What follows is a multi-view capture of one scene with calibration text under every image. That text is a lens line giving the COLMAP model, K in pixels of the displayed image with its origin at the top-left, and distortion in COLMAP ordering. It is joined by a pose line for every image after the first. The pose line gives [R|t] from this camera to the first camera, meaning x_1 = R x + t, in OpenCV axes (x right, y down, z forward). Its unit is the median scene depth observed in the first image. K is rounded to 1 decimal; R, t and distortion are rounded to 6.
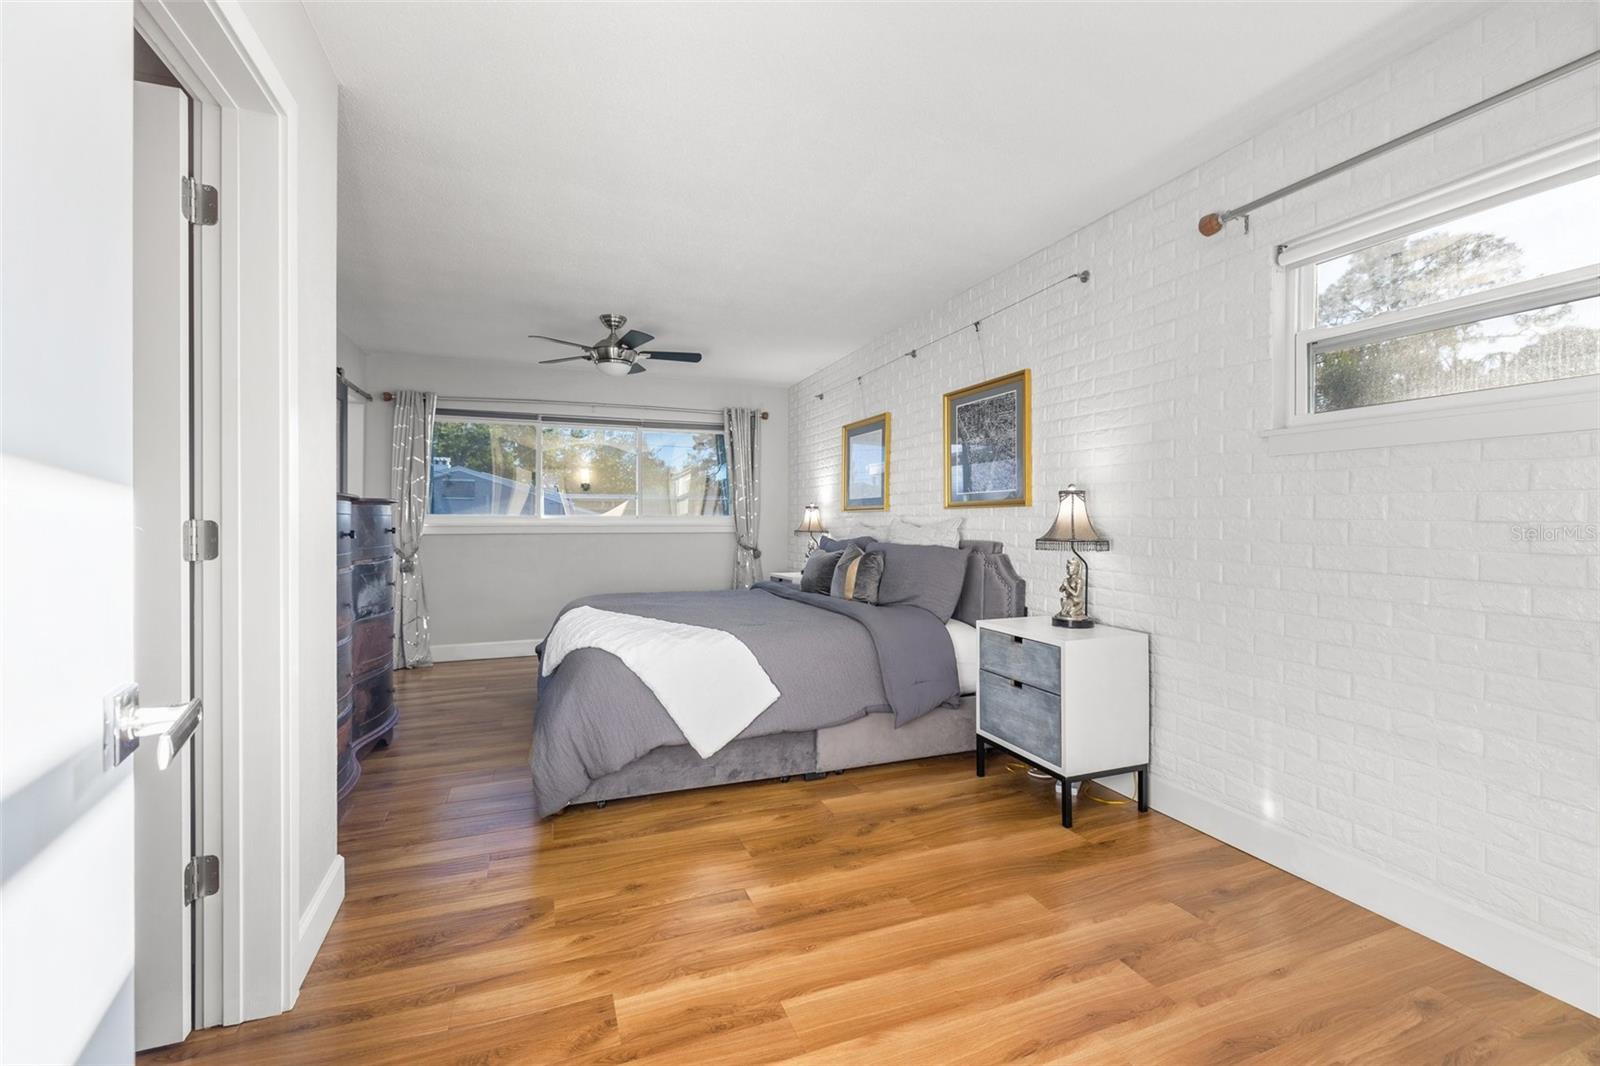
lens RADIAL K [[675.7, 0, 792.4], [0, 675.7, 523.1], [0, 0, 1]] dist [-0.000214, 0.000023]
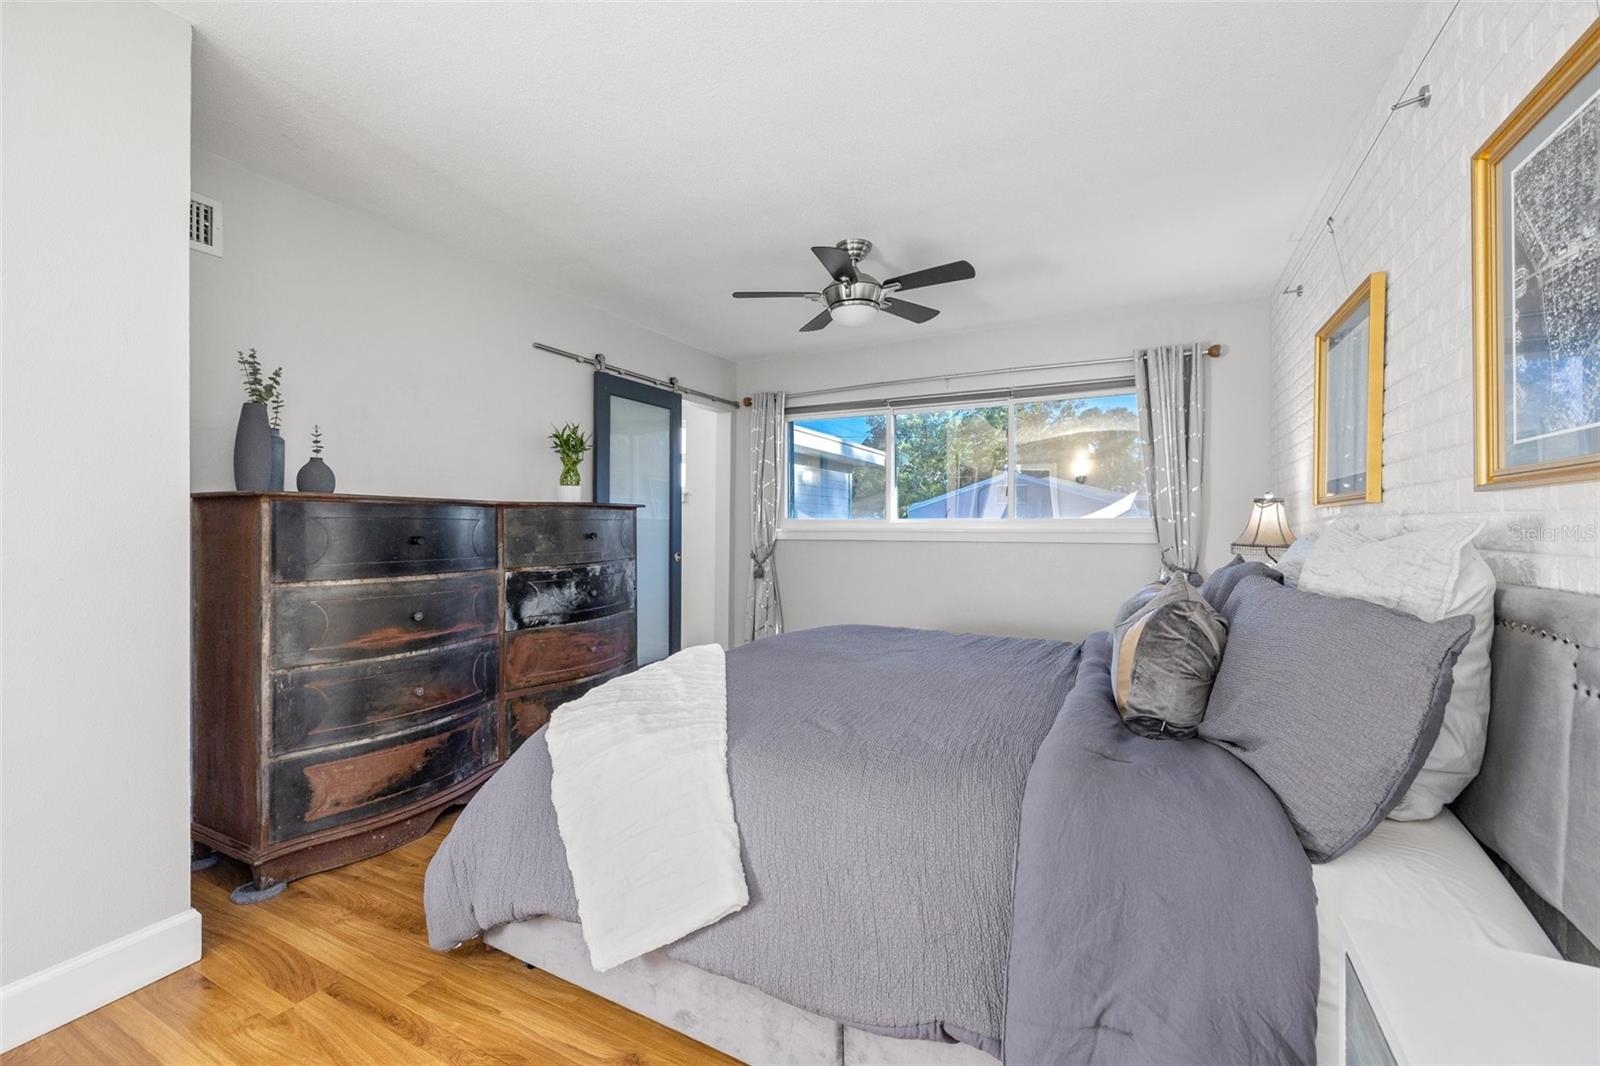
lens RADIAL K [[661.6, 0, 797.6], [0, 661.6, 528.6], [0, 0, 1]] dist [-0.001745, 0.000047]
pose [[0.663904, 0.003935, -0.747807, 0.188560], [-0.001803, 0.999992, 0.003661, -0.002219], [0.747816, -0.001082, 0.663906, 0.398958]]
